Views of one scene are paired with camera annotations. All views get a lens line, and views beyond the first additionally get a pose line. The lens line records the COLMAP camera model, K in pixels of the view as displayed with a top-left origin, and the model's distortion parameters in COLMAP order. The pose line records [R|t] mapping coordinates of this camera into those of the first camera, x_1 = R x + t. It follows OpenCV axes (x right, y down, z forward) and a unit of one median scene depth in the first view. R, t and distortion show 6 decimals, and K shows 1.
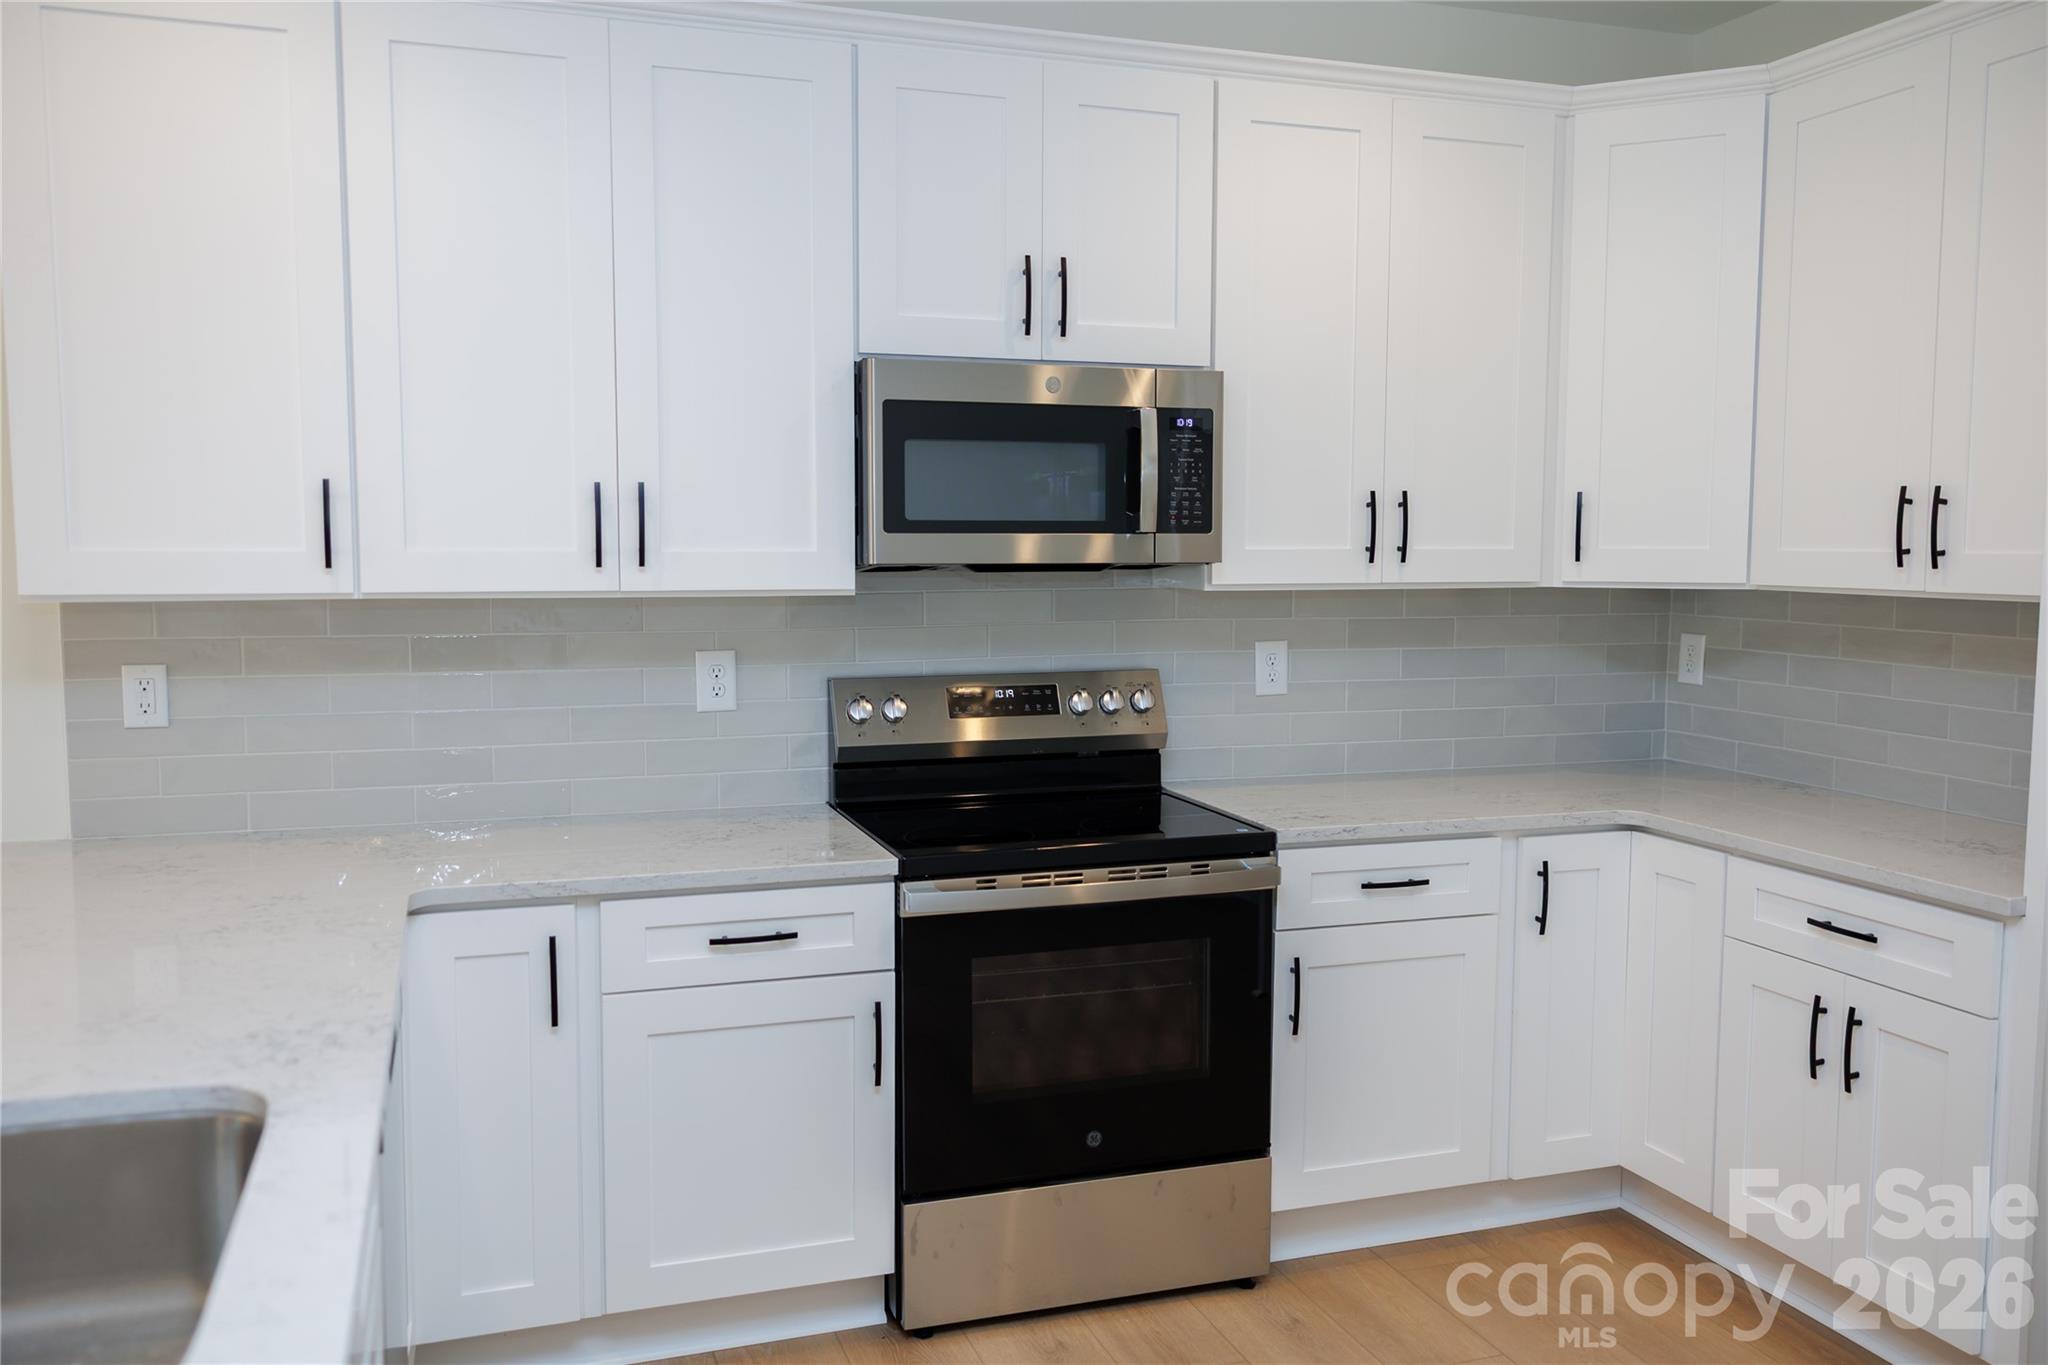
lens RADIAL K [[1639.6, 0, 1018.4], [0, 1639.6, 684.4], [0, 0, 1]] dist [0.005187, -0.001514]
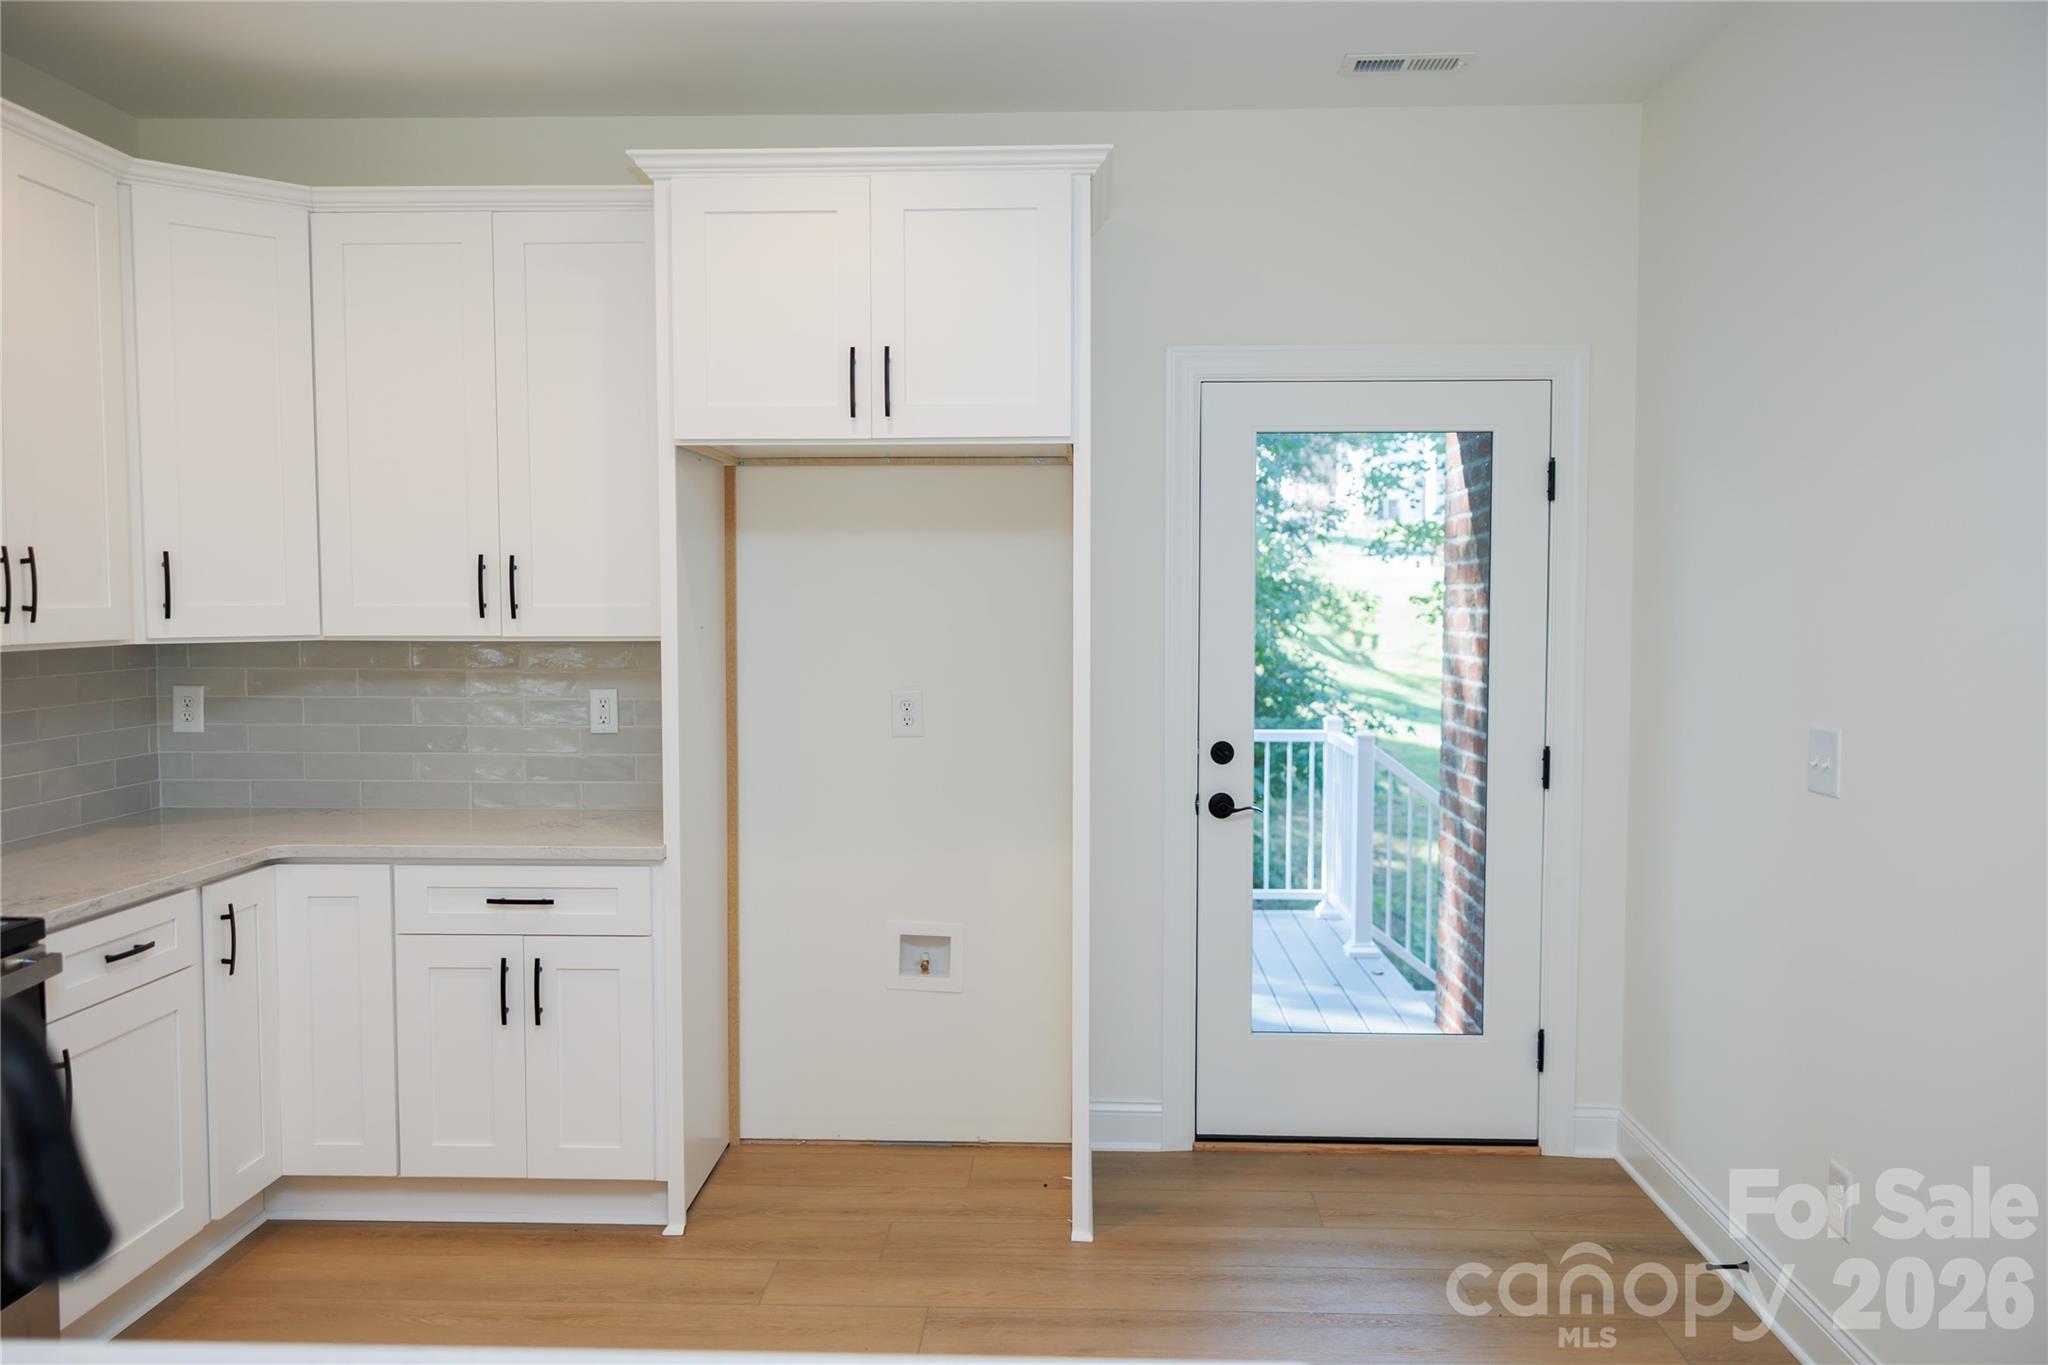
lens RADIAL K [[1639.6, 0, 1038.1], [0, 1639.6, 686.6], [0, 0, 1]] dist [0.005187, -0.001514]
pose [[0.354893, -0.057743, 0.933122, -0.475994], [0.083584, 0.996054, 0.029848, -0.019274], [-0.931163, 0.067402, 0.358319, 0.136697]]
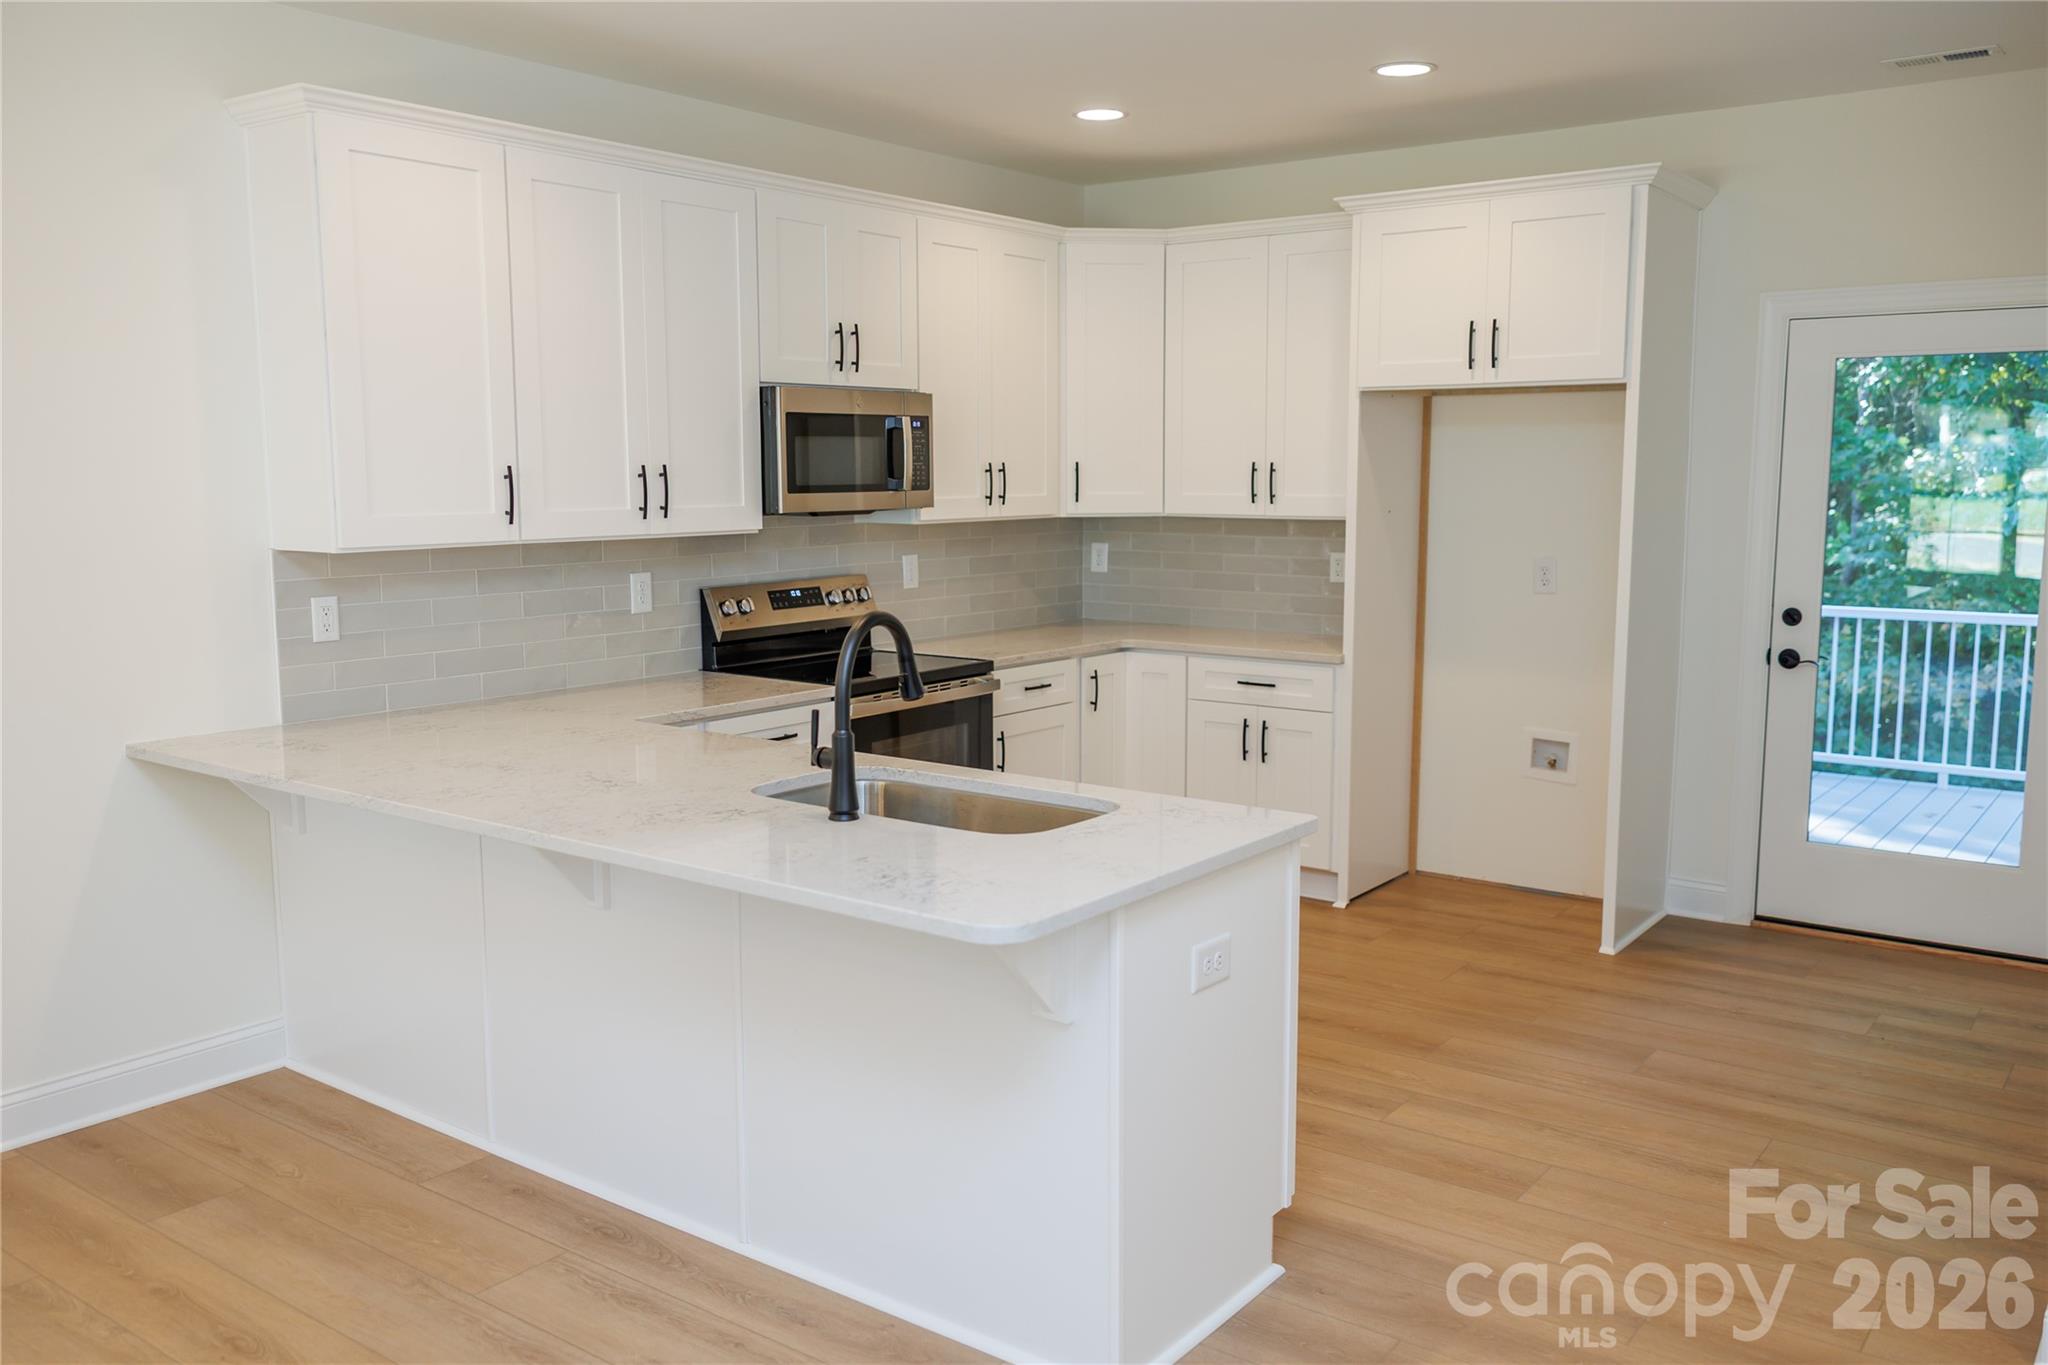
lens RADIAL K [[1639.6, 0, 1007.4], [0, 1639.6, 679.8], [0, 0, 1]] dist [0.005187, -0.001514]
pose [[0.829081, -0.077371, 0.553750, -0.773121], [0.054218, 0.996837, 0.058104, 0.008764], [-0.556494, -0.018150, 0.830654, -0.451593]]
